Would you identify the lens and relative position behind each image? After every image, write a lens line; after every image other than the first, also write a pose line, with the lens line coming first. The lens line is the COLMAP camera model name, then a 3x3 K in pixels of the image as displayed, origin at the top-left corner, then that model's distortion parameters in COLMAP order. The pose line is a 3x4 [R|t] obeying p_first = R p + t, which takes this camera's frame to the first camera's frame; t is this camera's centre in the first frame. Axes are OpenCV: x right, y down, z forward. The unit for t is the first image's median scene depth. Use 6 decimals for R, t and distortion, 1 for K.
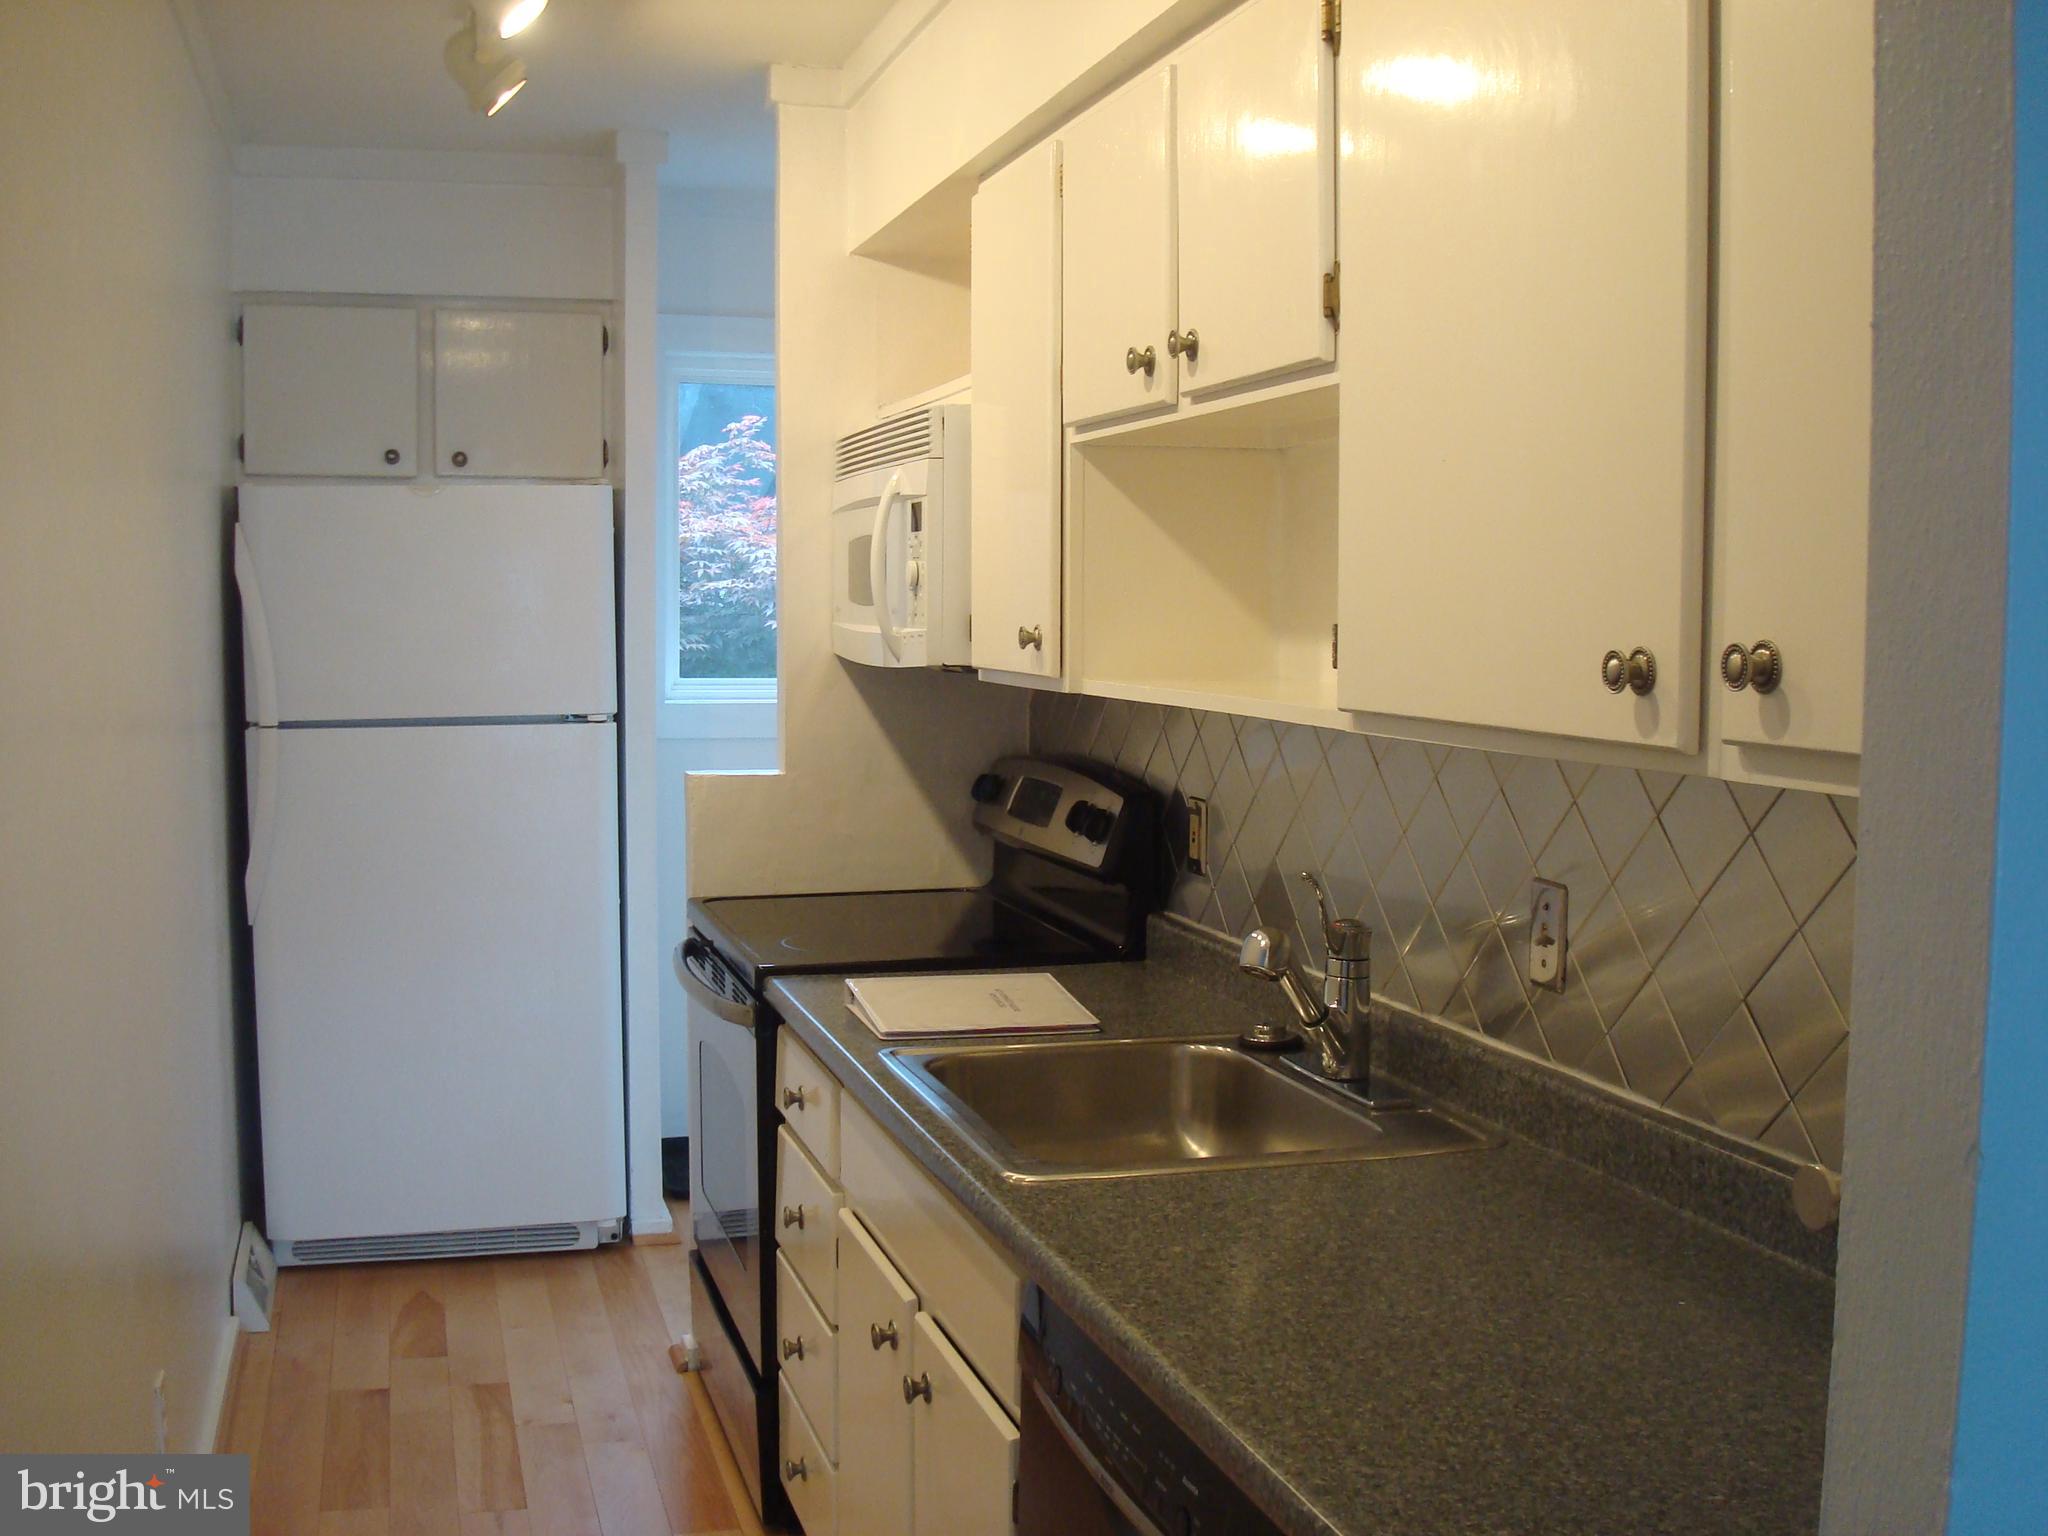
lens RADIAL K [[2100.9, 0, 1028.0], [0, 2100.9, 767.8], [0, 0, 1]] dist [-0.097473, 0.000000]
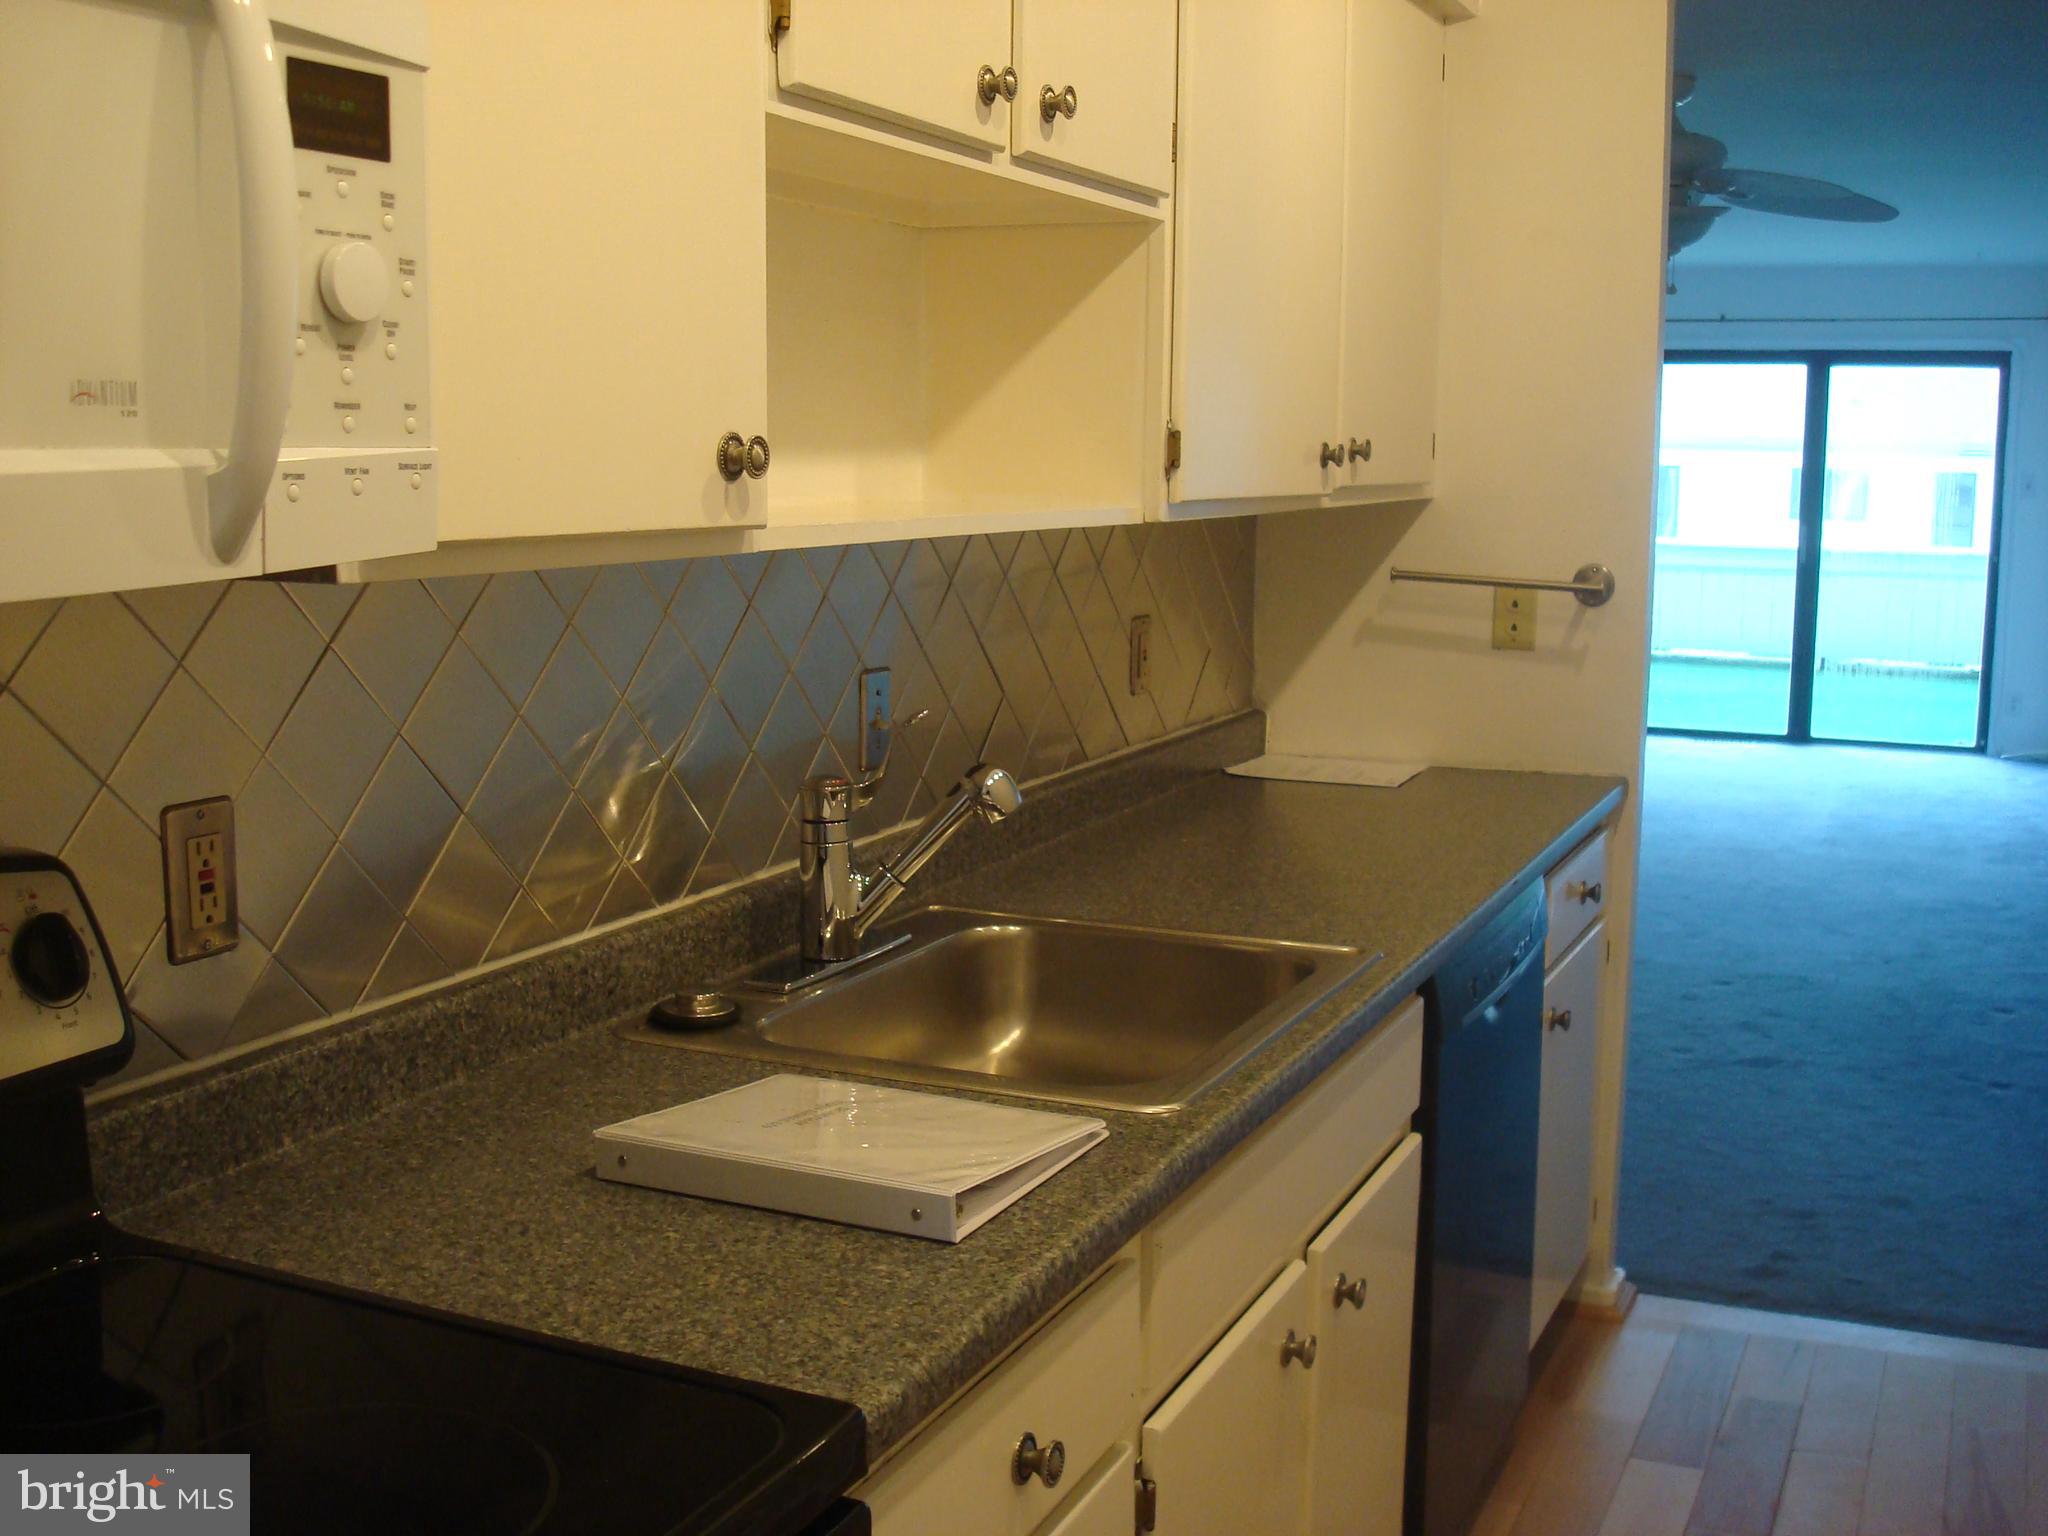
lens RADIAL K [[2100.9, 0, 1022.5], [0, 2100.9, 765.3], [0, 0, 1]] dist [-0.097473, 0.000000]
pose [[-0.734584, -0.115832, 0.668557, -0.275302], [0.037424, 0.976904, 0.210376, -0.061712], [-0.677485, 0.179559, -0.713283, 0.884443]]
